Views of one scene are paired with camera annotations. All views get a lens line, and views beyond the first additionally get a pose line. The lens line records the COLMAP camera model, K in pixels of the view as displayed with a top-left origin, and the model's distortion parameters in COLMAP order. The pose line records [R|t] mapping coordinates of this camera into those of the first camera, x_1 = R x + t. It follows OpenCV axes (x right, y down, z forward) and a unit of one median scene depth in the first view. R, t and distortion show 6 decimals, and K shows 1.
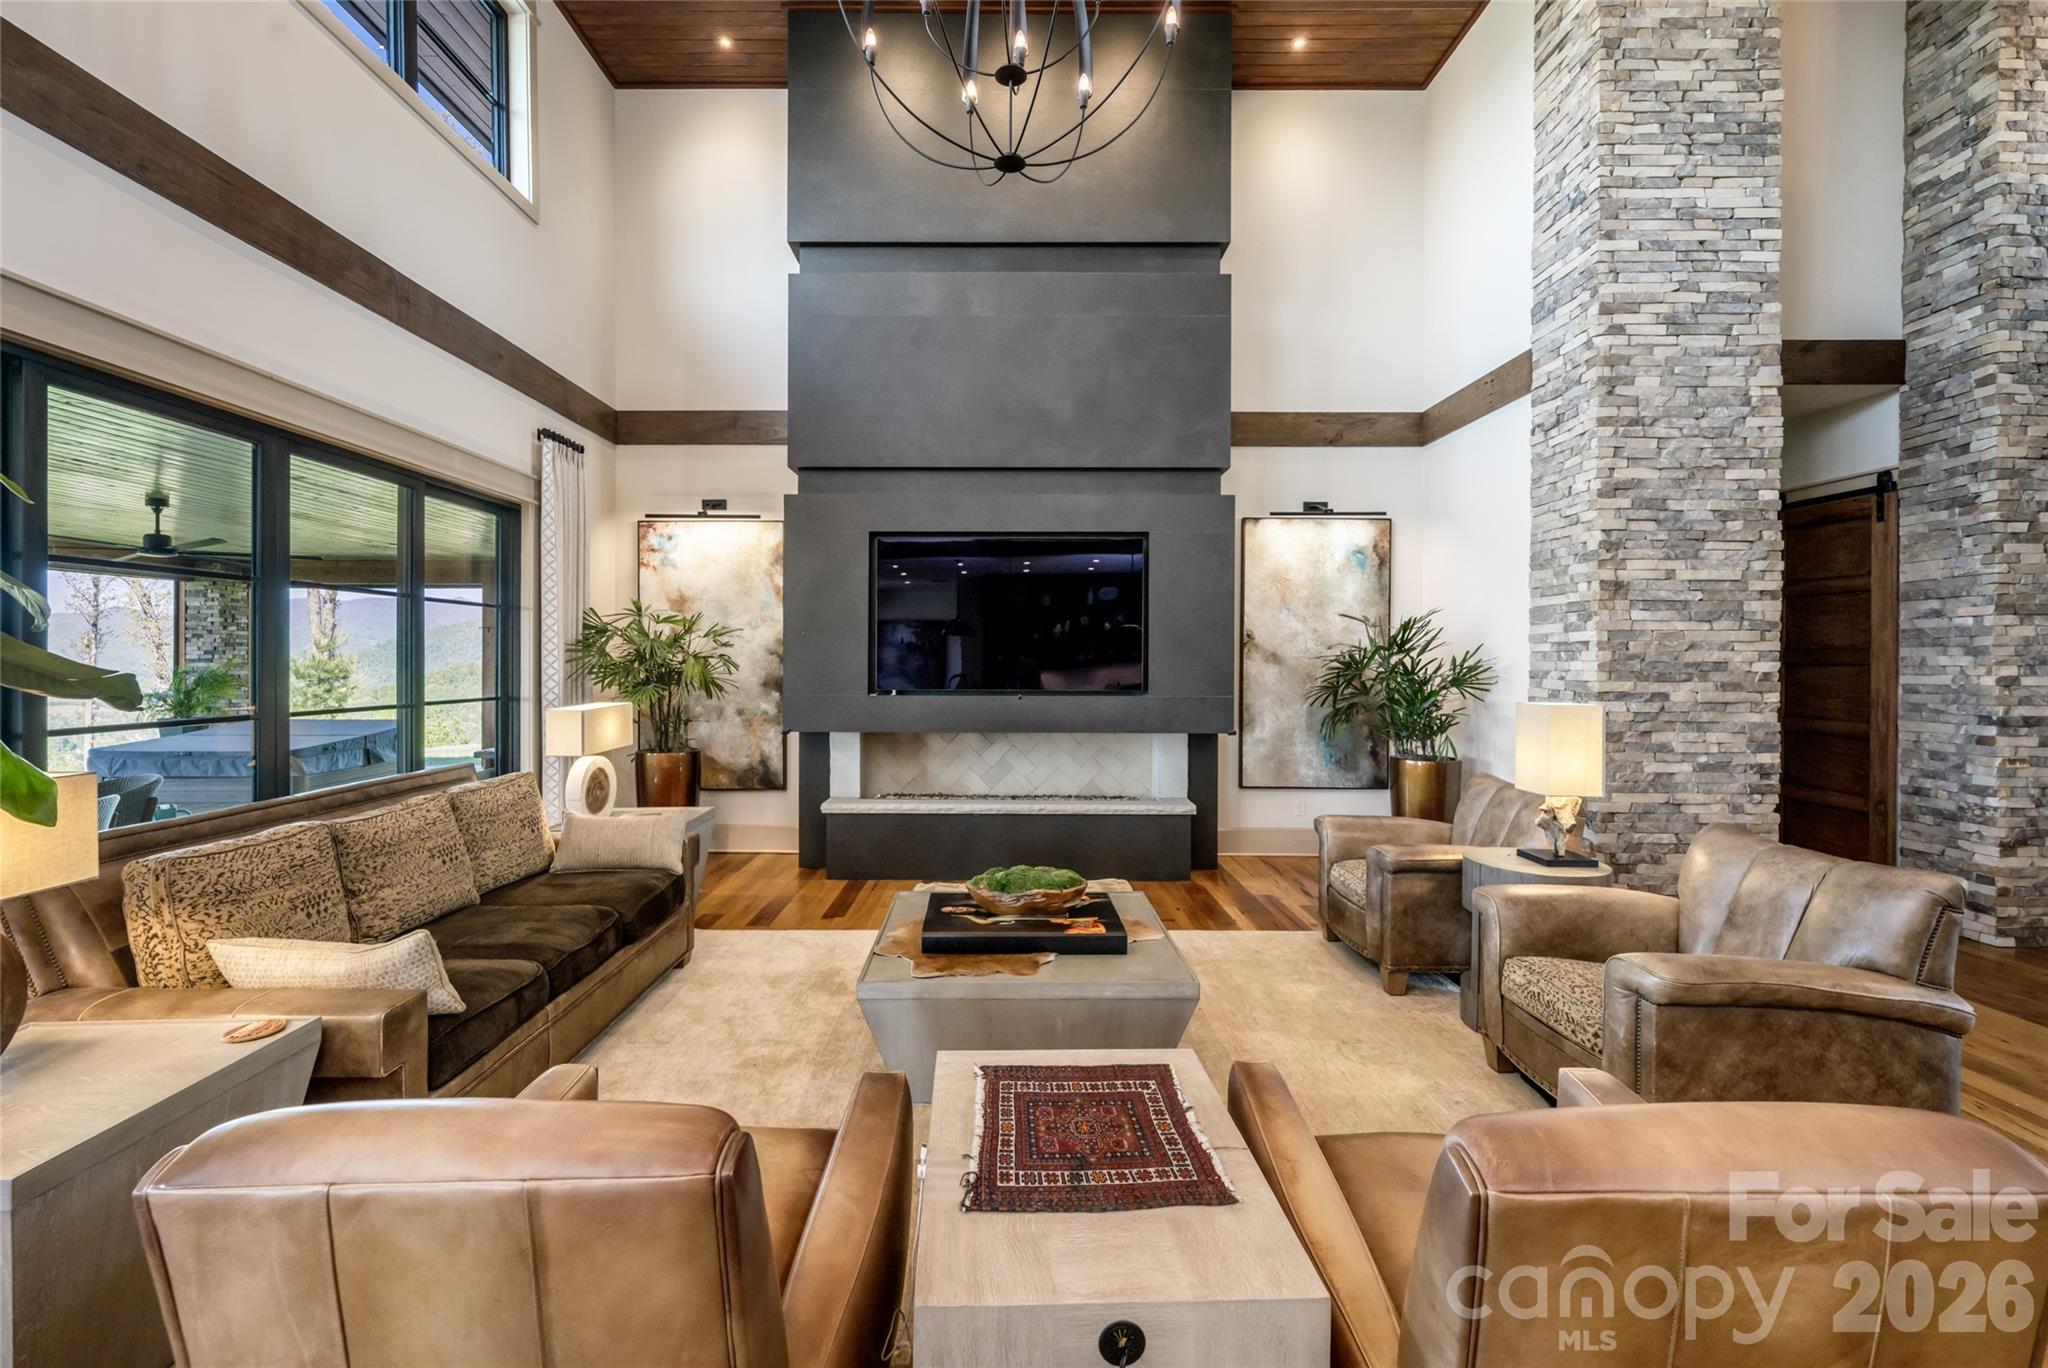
lens RADIAL K [[884.8, 0, 1010.0], [0, 884.8, 657.9], [0, 0, 1]] dist [0.000614, 0.000172]
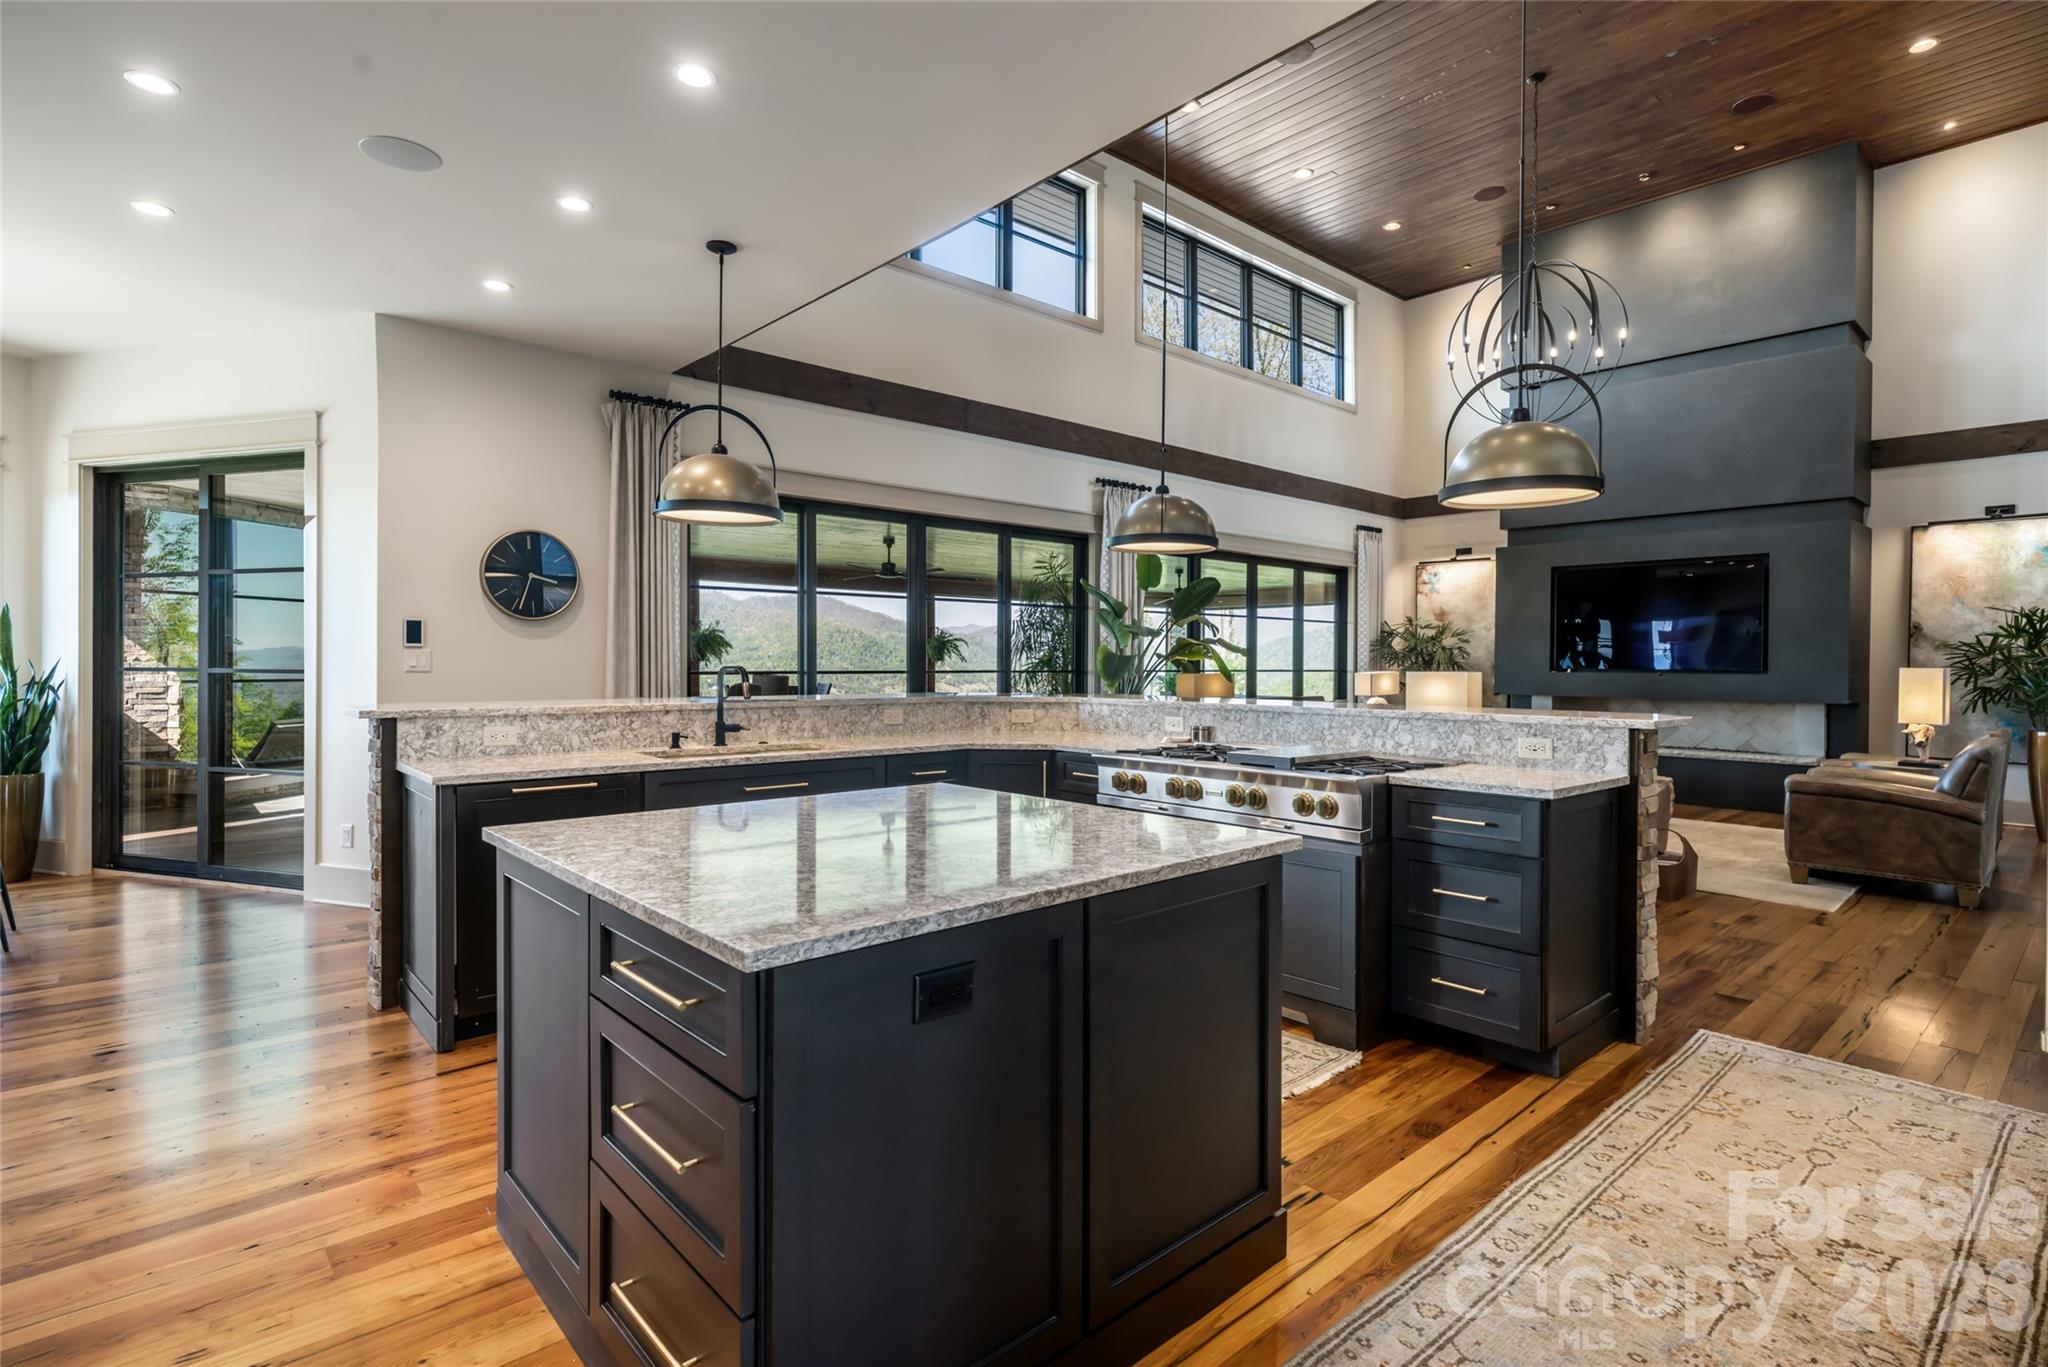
lens RADIAL K [[1002.0, 0, 1024.0], [0, 1002.0, 683.5], [0, 0, 1]] dist [-0.000378, -0.000196]
pose [[0.665197, 0.017166, -0.746471, 0.658497], [-0.003129, 0.999791, 0.020203, 0.035897], [0.746662, -0.011103, 0.665111, -1.051200]]
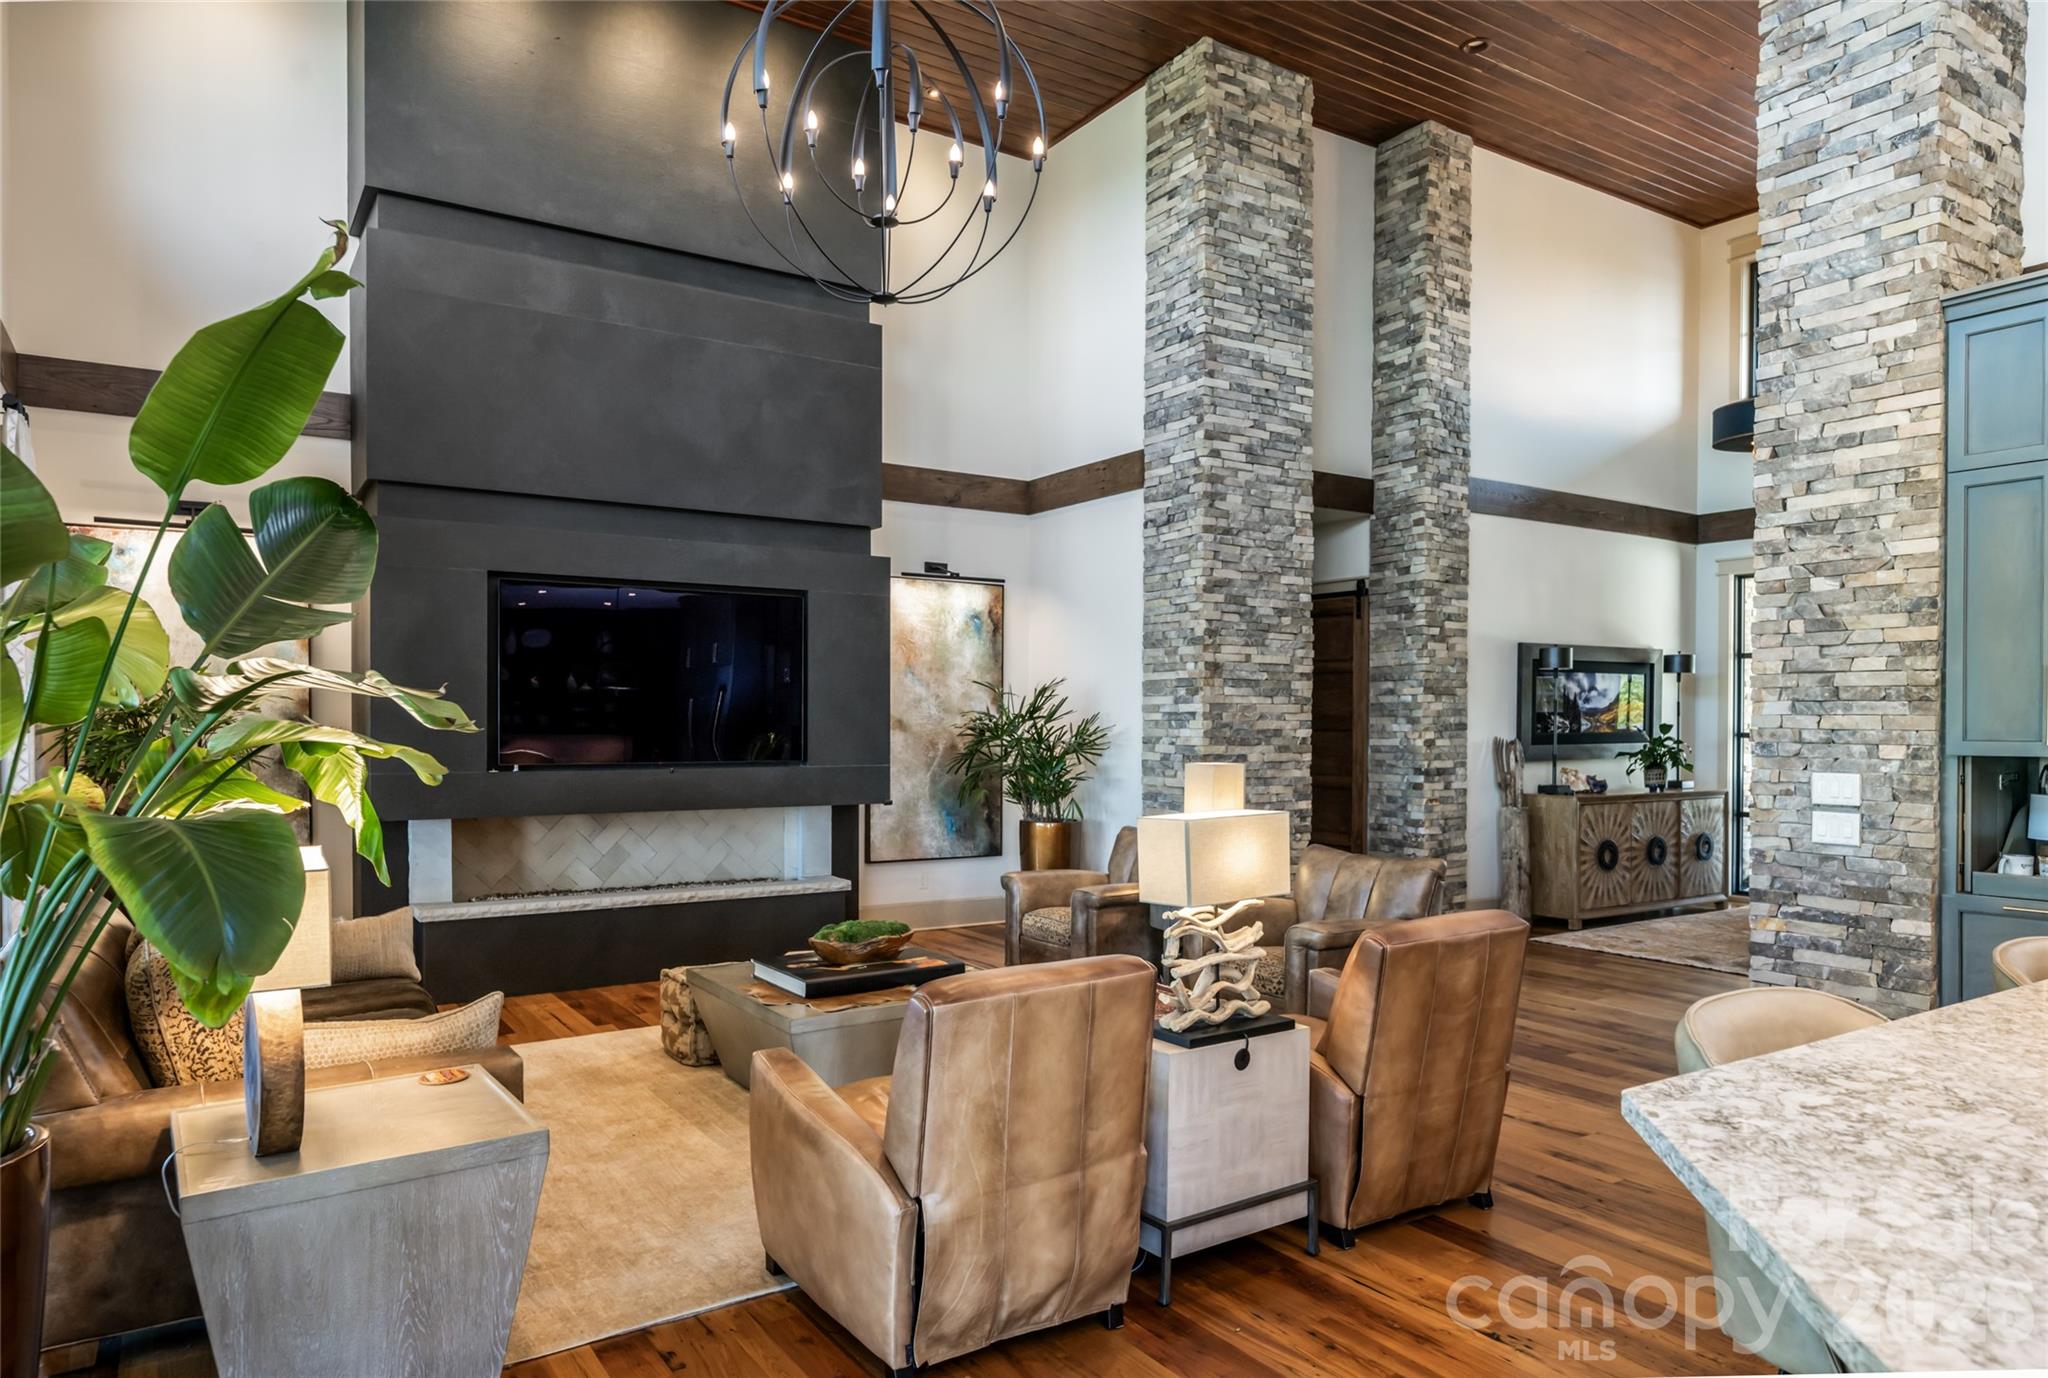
lens RADIAL K [[1269.0, 0, 1022.9], [0, 1269.0, 724.5], [0, 0, 1]] dist [0.001630, 0.000761]
pose [[0.837165, -0.000942, 0.546950, -0.464768], [-0.002527, 0.999981, 0.005590, -0.010915], [-0.546945, -0.006062, 0.837146, -0.295069]]
